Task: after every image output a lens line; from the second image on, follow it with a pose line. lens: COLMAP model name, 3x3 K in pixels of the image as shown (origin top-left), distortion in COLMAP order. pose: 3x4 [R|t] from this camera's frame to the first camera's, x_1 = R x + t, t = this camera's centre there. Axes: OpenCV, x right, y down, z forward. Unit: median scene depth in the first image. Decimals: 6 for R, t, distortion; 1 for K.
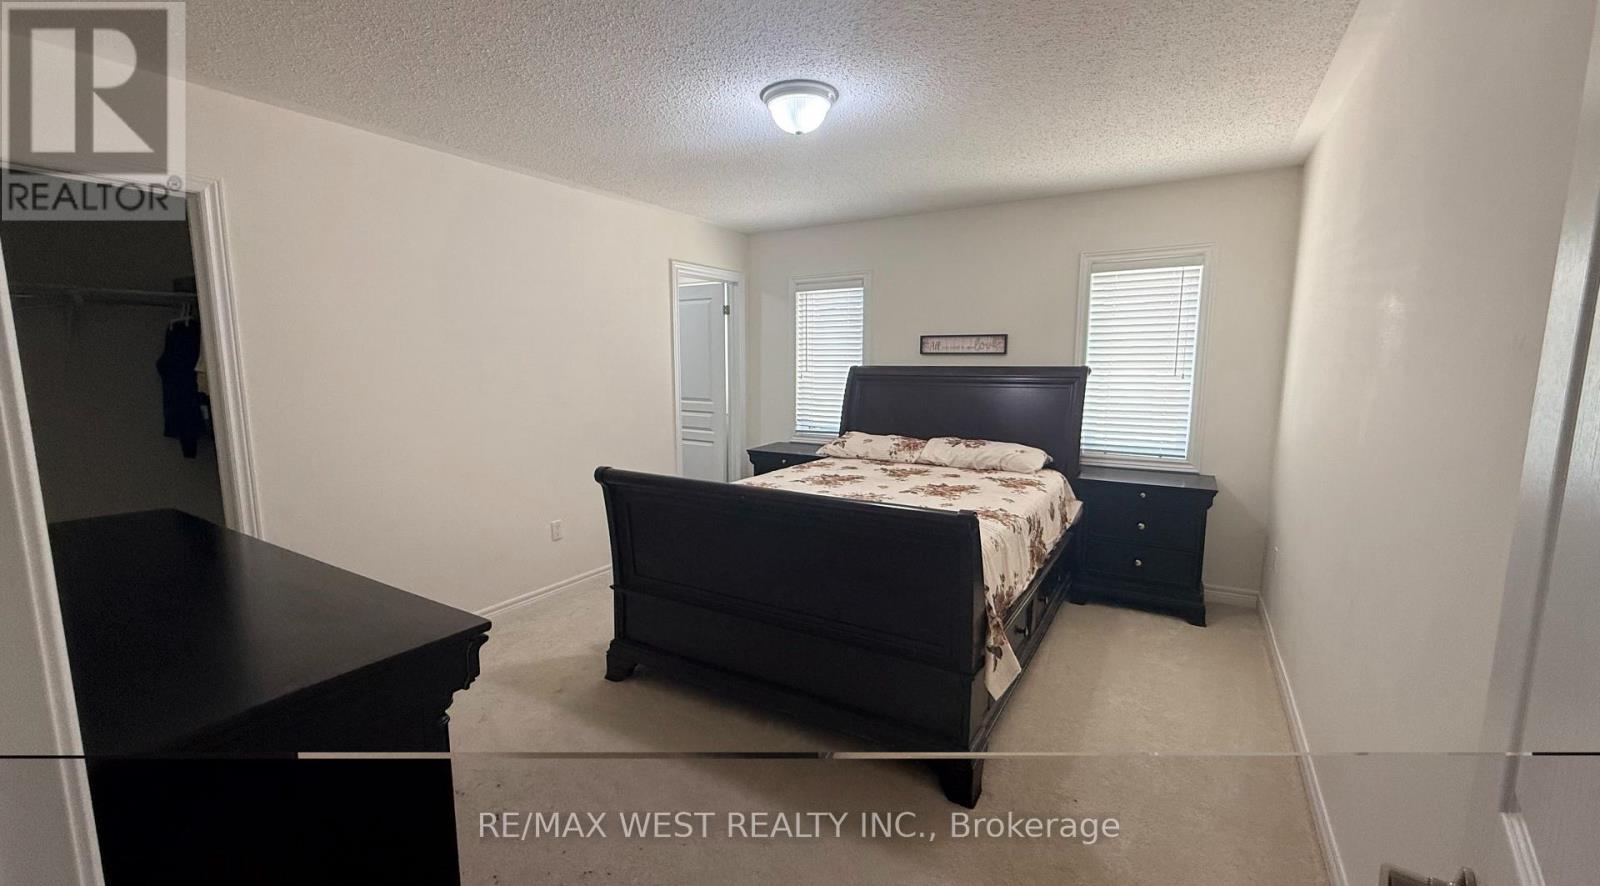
lens RADIAL K [[638.4, 0, 799.3], [0, 638.4, 445.6], [0, 0, 1]] dist [0.002037, -0.000041]
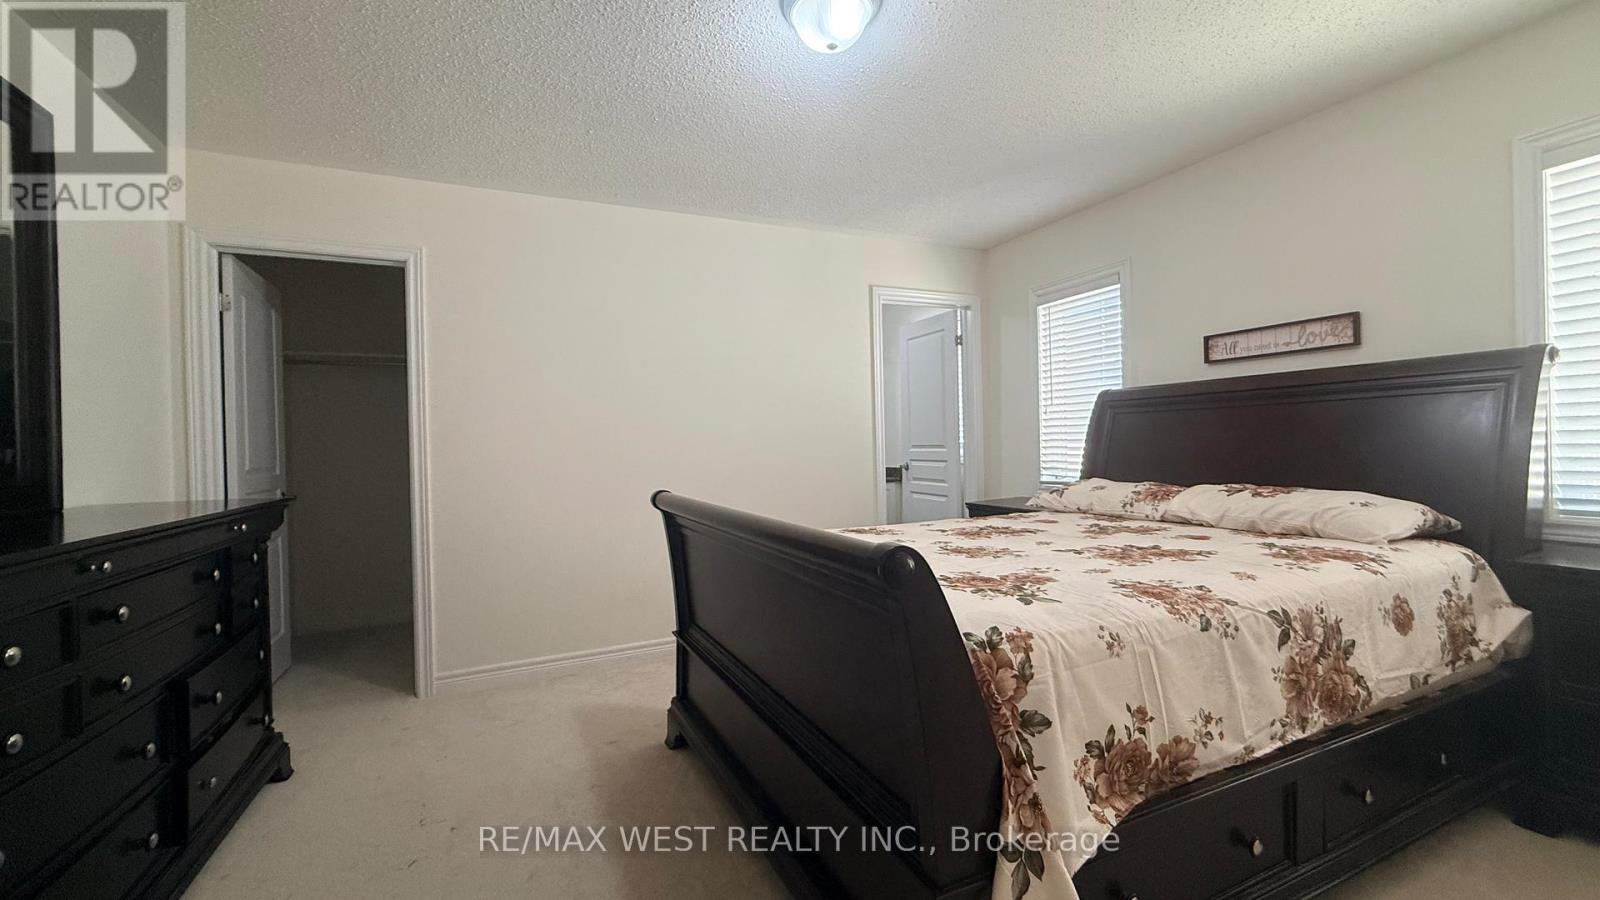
lens RADIAL K [[637.9, 0, 796.5], [0, 637.9, 450.2], [0, 0, 1]] dist [0.000945, -0.000284]
pose [[0.830525, -0.015992, -0.556752, 0.229821], [-0.047607, 0.993892, -0.099564, 0.037679], [0.554944, 0.109195, 0.824690, 0.249136]]
